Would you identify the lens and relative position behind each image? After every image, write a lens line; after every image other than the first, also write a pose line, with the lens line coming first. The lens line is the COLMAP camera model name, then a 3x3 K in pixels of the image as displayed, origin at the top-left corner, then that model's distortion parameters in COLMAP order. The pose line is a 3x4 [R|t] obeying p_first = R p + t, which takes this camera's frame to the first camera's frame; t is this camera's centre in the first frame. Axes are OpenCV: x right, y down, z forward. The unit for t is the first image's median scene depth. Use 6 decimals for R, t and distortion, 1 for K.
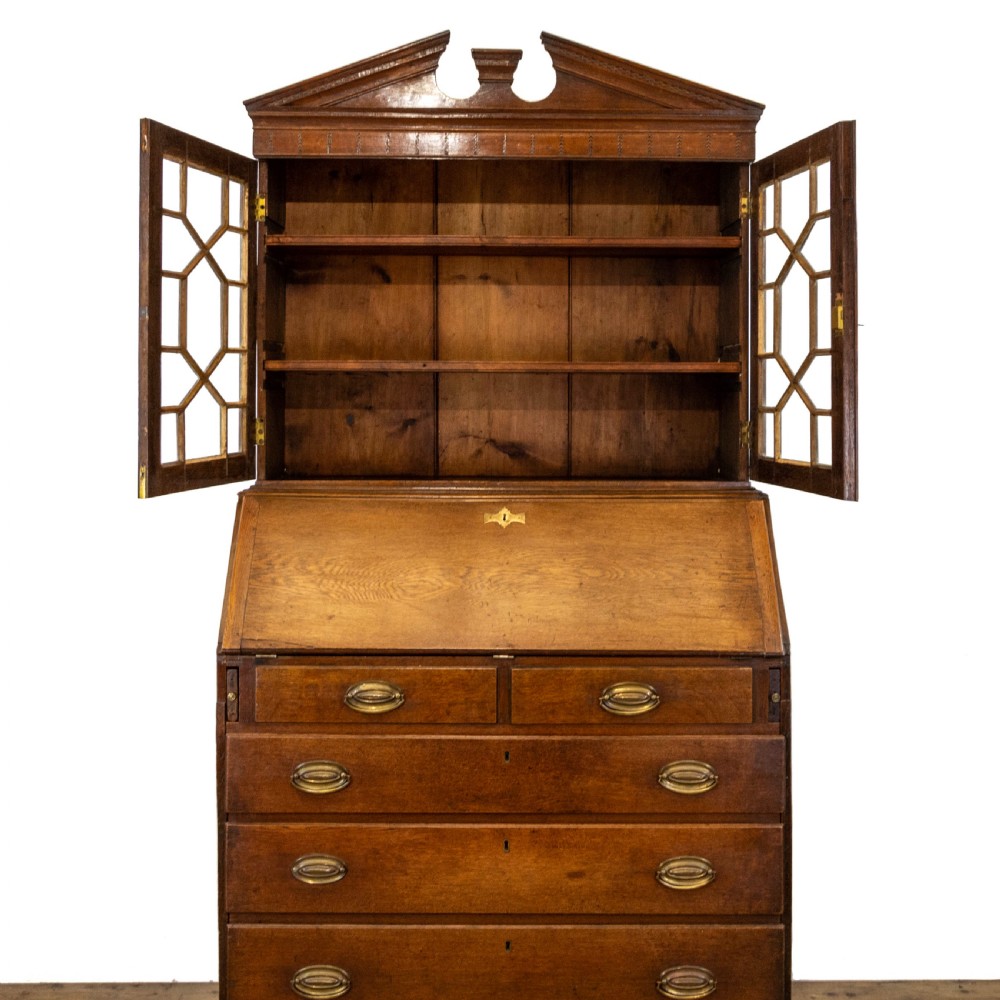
lens RADIAL K [[1428.0, 0, 504.7], [0, 1428.0, 410.2], [0, 0, 1]] dist [0.010112, 0.008888]
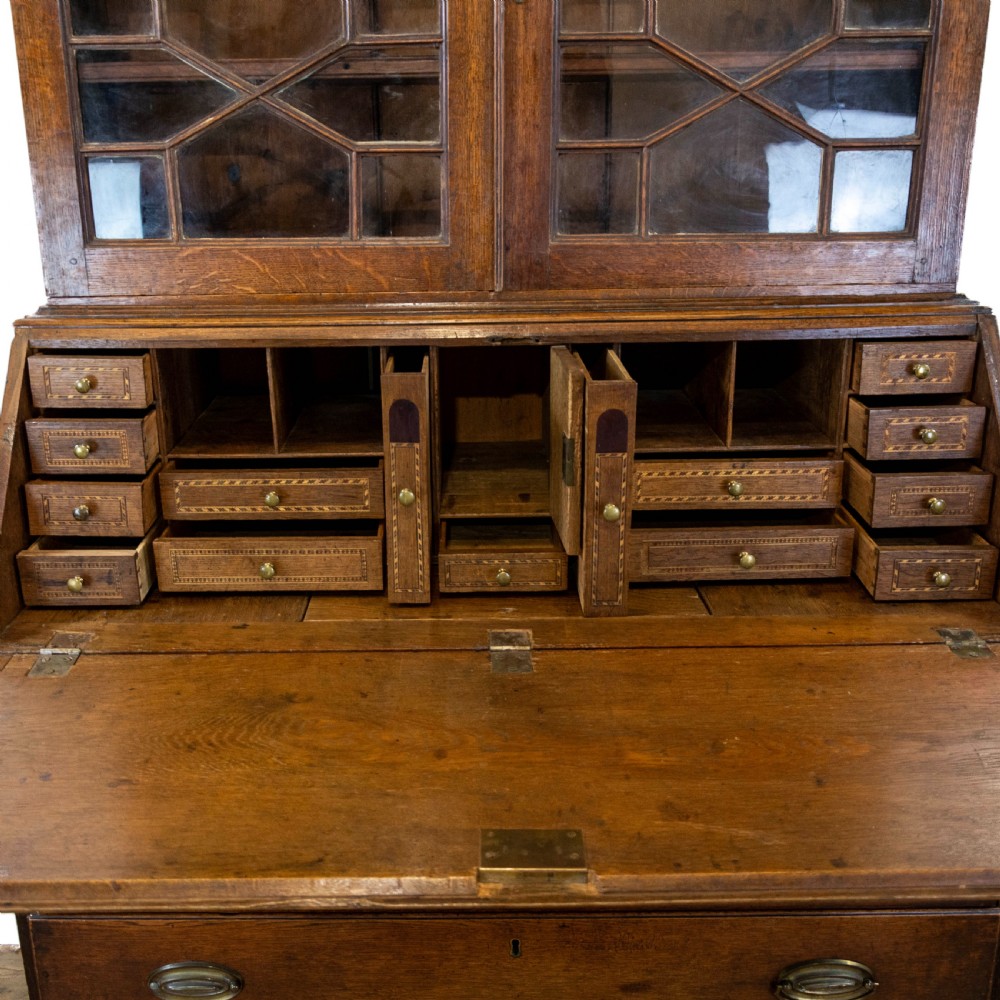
lens RADIAL K [[1139.2, 0, 452.1], [0, 1139.2, 511.9], [0, 0, 1]] dist [-0.015060, 0.007572]
pose [[0.999751, -0.013325, -0.017911, -0.012905], [0.018197, 0.951178, 0.308105, -0.003744], [0.012931, -0.308354, 0.951184, 0.571328]]
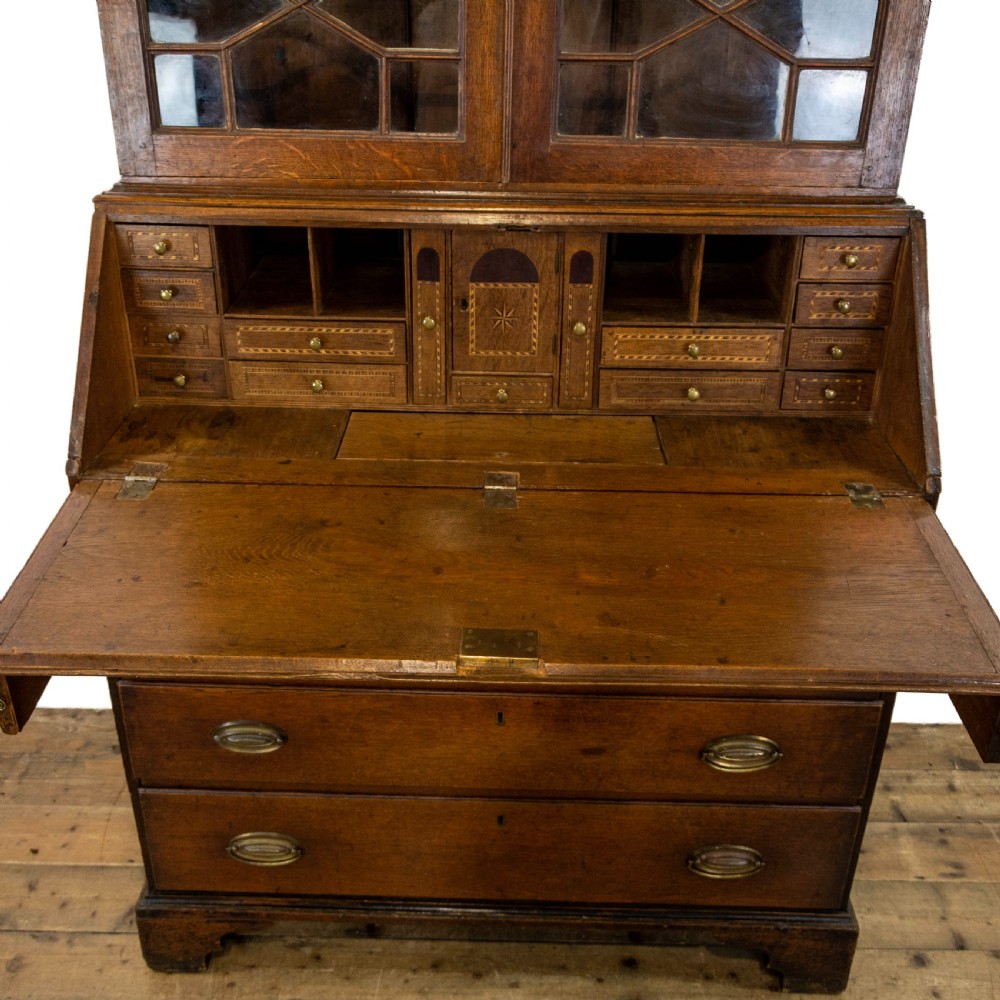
lens RADIAL K [[1107.8, 0, 486.4], [0, 1107.8, 504.0], [0, 0, 1]] dist [-0.002955, -0.009316]
pose [[0.999519, 0.021928, -0.021912, 0.003765], [-0.009423, 0.888321, 0.459127, -0.050160], [0.029533, -0.458700, 0.888100, 0.503733]]
